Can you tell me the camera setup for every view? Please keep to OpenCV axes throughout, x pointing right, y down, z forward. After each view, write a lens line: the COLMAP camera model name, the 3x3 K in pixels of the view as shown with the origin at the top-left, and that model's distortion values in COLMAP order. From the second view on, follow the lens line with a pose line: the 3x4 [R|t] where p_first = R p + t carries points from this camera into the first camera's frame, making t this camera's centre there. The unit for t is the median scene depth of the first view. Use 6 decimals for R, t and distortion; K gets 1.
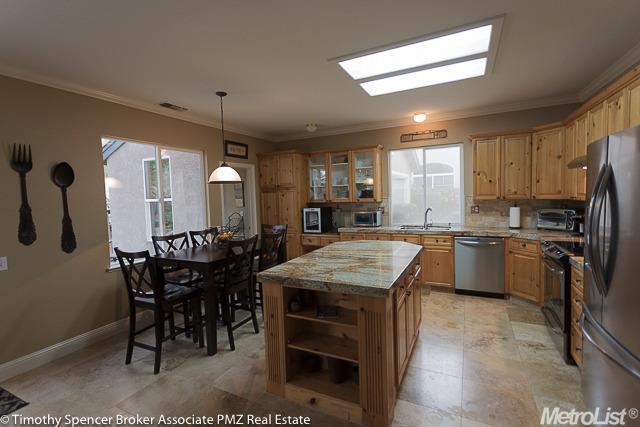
lens RADIAL K [[301.7, 0, 314.1], [0, 301.7, 211.1], [0, 0, 1]] dist [0.002388, 0.000667]
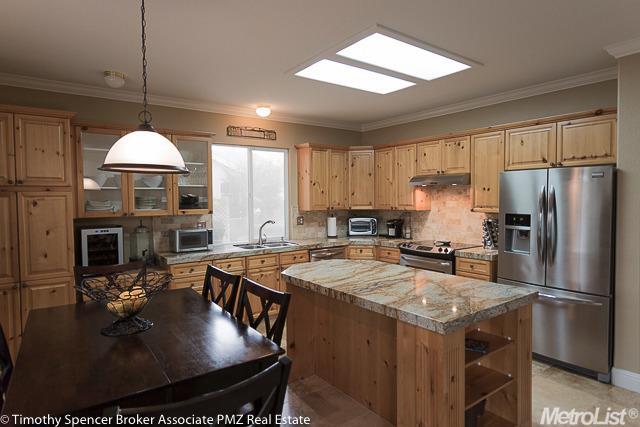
lens RADIAL K [[372.3, 0, 318.4], [0, 372.3, 210.3], [0, 0, 1]] dist [-0.008942, 0.001367]
pose [[0.446943, -0.002114, 0.894560, -0.521581], [0.043716, 0.998854, -0.019481, -0.014095], [-0.893494, 0.047813, 0.446523, 0.451913]]
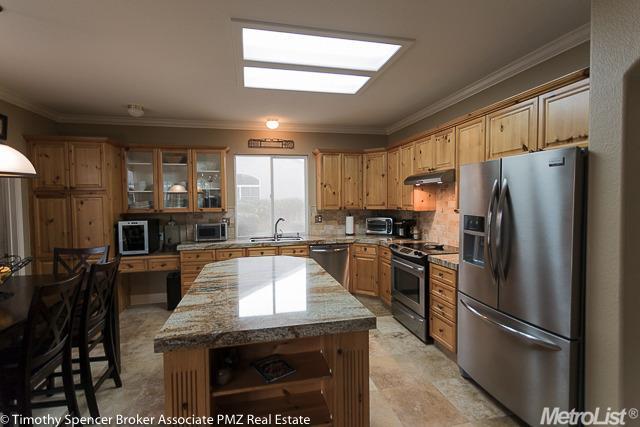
lens RADIAL K [[301.7, 0, 317.7], [0, 301.7, 211.0], [0, 0, 1]] dist [0.002388, 0.000667]
pose [[0.768714, 0.001513, 0.639591, -0.161494], [0.022371, 0.999322, -0.029252, -0.002623], [-0.639201, 0.036794, 0.768159, 0.192717]]
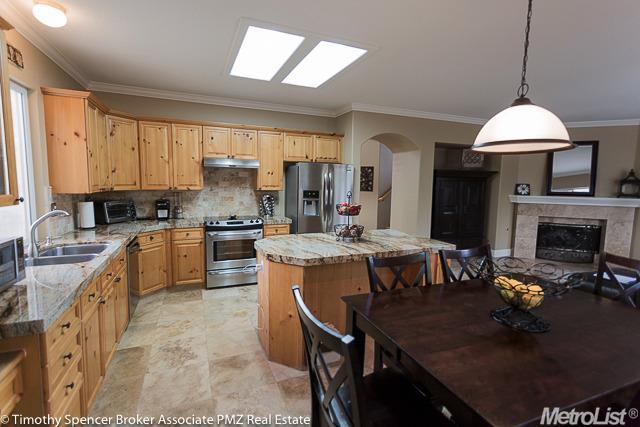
lens RADIAL K [[301.7, 0, 320.9], [0, 301.7, 212.1], [0, 0, 1]] dist [0.002388, 0.000667]
pose [[-0.771895, -0.051197, 0.633685, -0.289456], [0.040324, 0.990802, 0.129169, -0.062585], [-0.634470, 0.125258, -0.762731, 1.200366]]
